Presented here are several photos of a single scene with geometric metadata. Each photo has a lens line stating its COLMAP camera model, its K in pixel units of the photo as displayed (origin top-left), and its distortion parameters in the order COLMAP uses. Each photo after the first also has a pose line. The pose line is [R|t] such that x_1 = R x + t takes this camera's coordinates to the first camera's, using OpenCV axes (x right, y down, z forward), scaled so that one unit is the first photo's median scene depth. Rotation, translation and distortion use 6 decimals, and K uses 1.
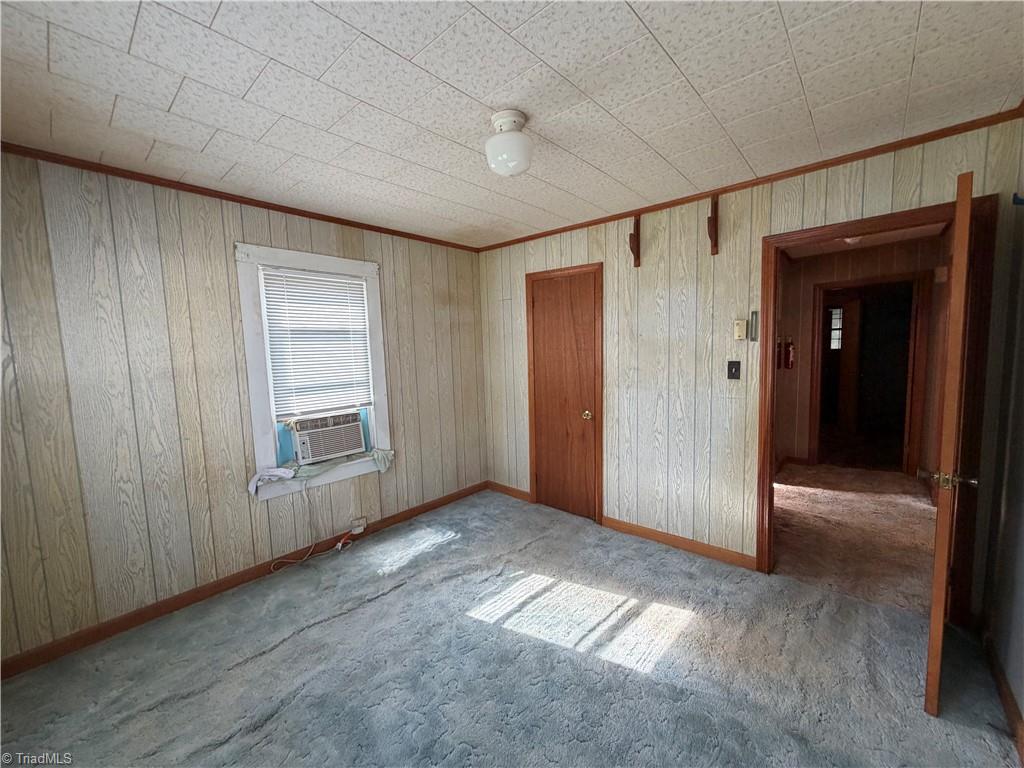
lens RADIAL K [[399.2, 0, 512.0], [0, 399.2, 384.0], [0, 0, 1]] dist [-0.006966, 0.000234]
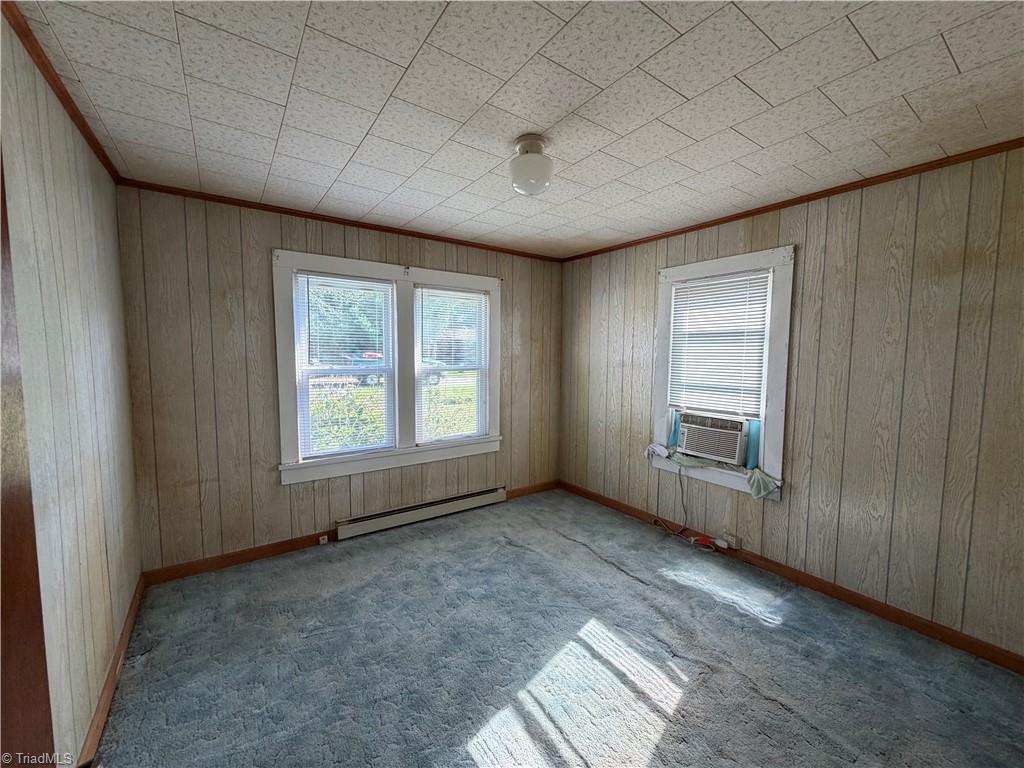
lens RADIAL K [[399.2, 0, 512.0], [0, 399.2, 384.0], [0, 0, 1]] dist [-0.006966, 0.000234]
pose [[-0.217516, 0.103247, -0.970581, 0.675528], [-0.088948, 0.988155, 0.125051, -0.090691], [0.971995, 0.113532, -0.205756, 0.752894]]
